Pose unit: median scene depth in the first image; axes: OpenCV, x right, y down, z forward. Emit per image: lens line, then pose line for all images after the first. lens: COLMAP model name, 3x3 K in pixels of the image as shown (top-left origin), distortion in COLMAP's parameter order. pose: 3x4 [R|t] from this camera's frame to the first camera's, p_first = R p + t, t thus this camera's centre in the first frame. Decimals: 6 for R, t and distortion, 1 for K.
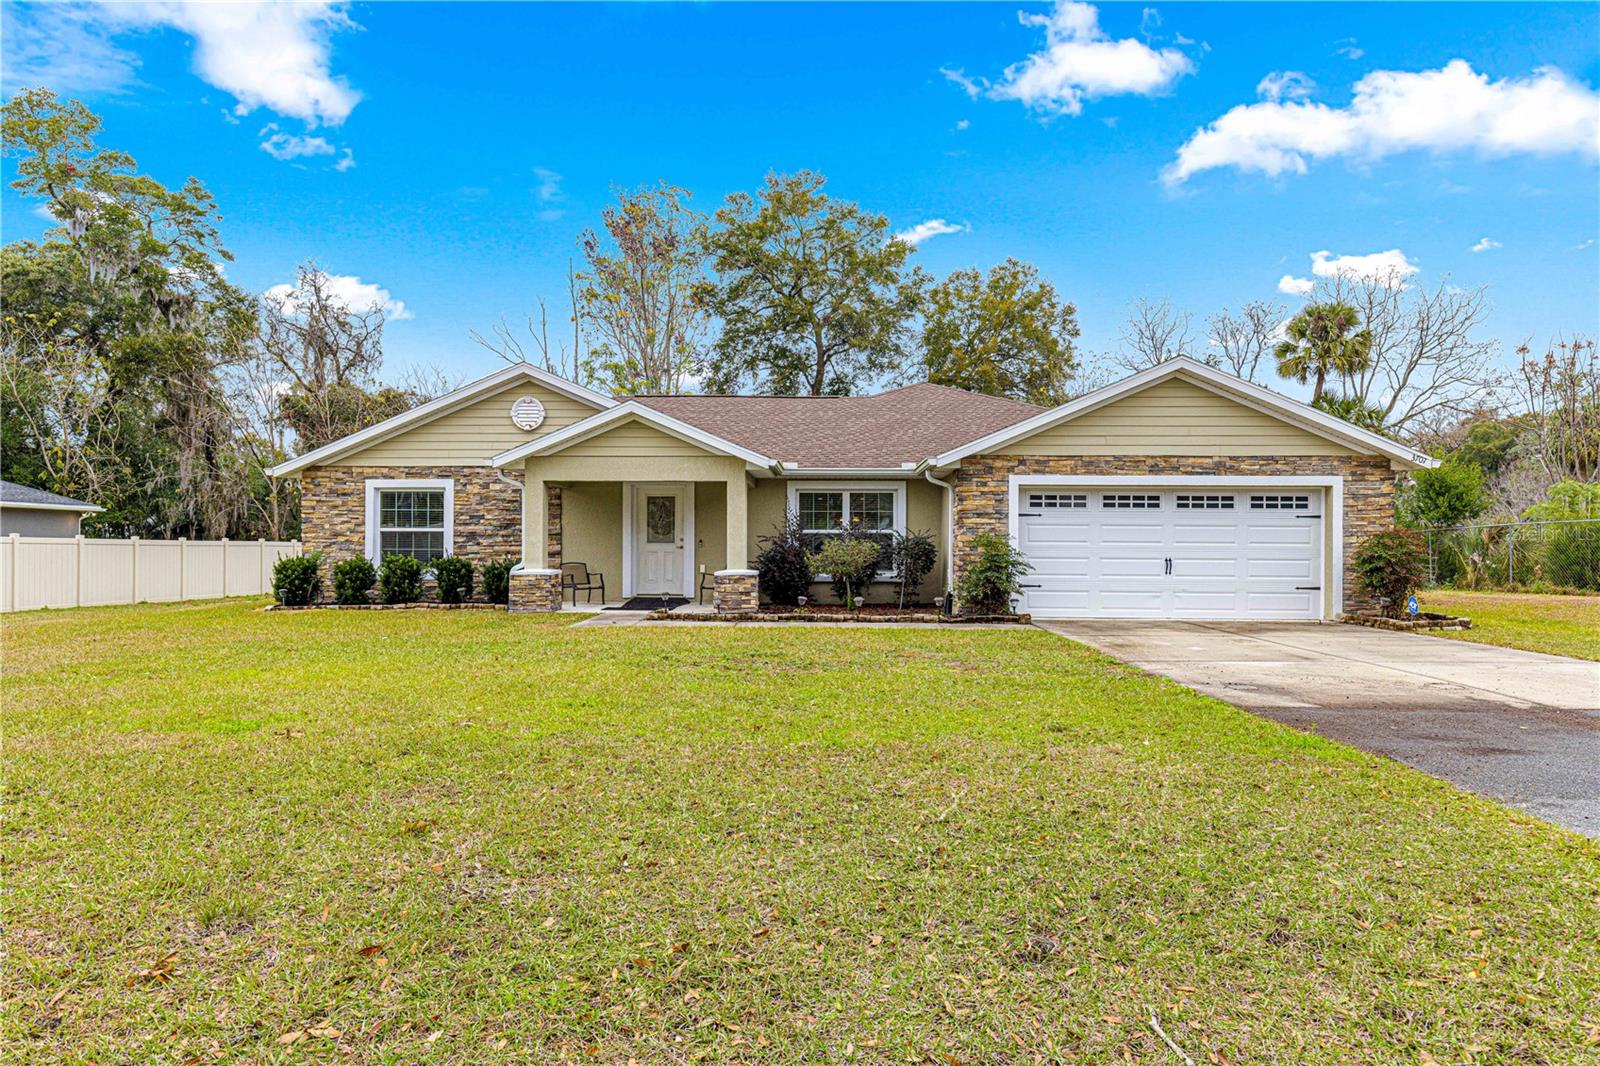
lens RADIAL K [[928.8, 0, 796.8], [0, 928.8, 547.7], [0, 0, 1]] dist [0.004275, -0.000177]
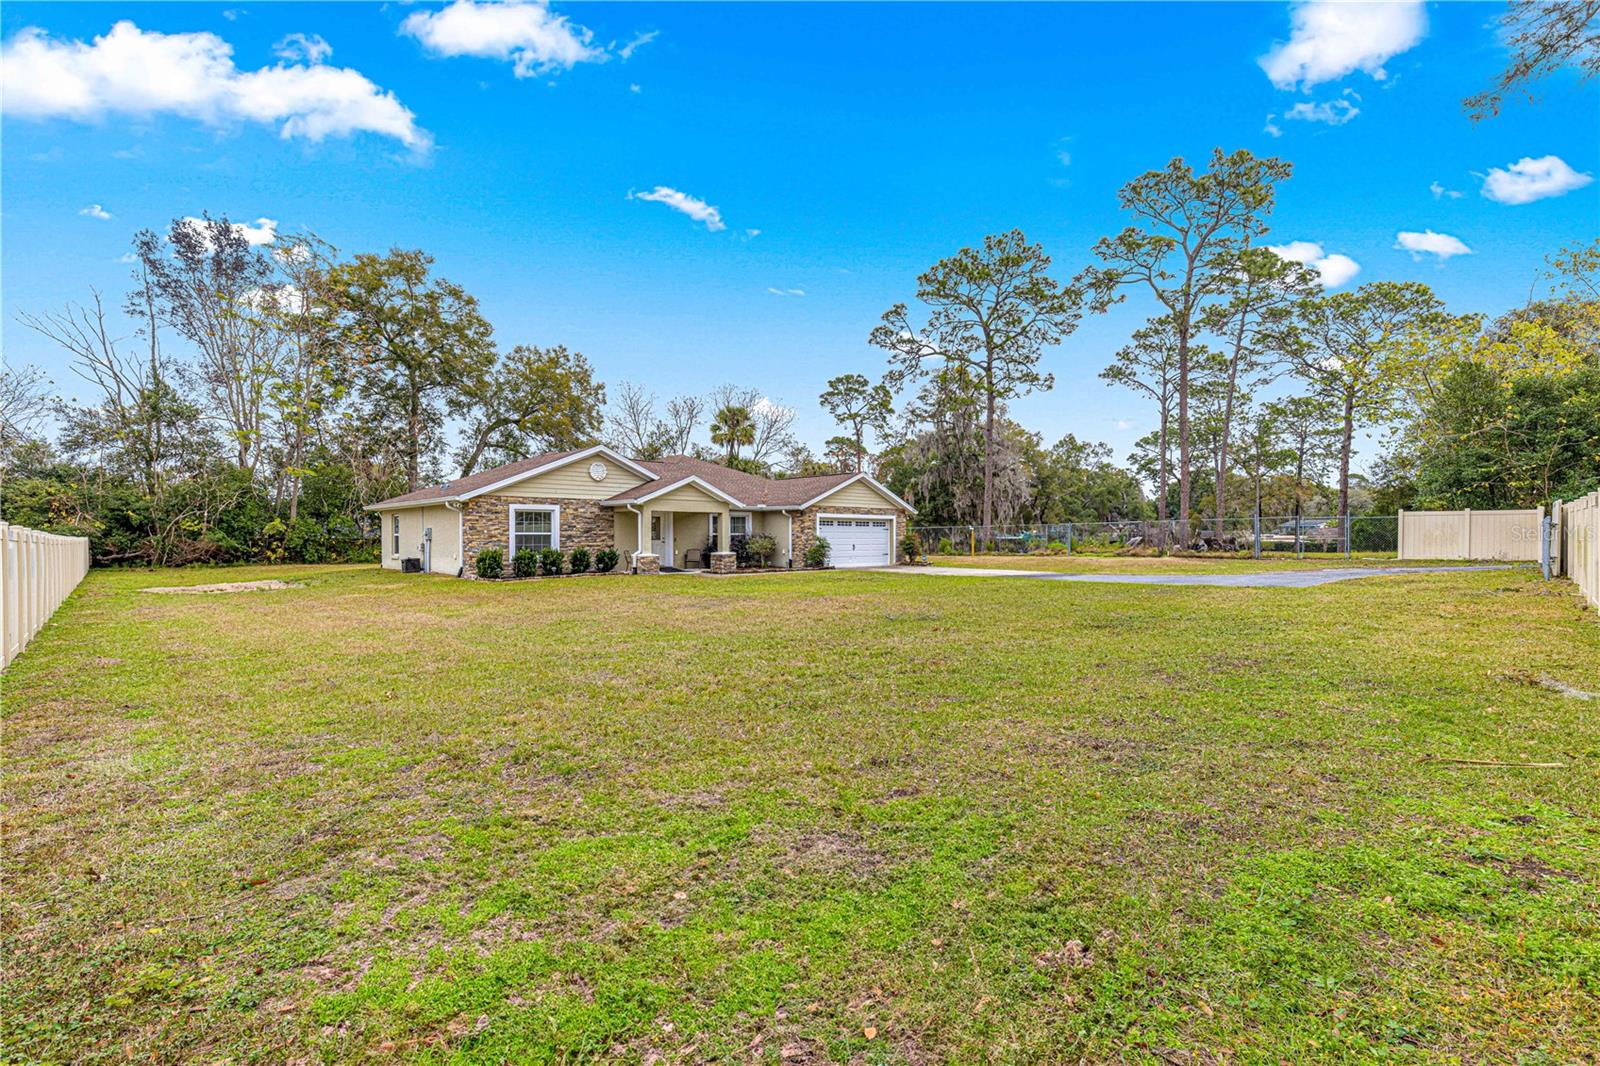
lens RADIAL K [[717.7, 0, 801.0], [0, 717.7, 534.5], [0, 0, 1]] dist [0.010712, -0.003550]
pose [[0.696821, -0.003561, 0.717236, -1.198695], [0.000327, 0.999989, 0.004646, -0.026972], [-0.717245, -0.003003, 0.696814, -0.352592]]
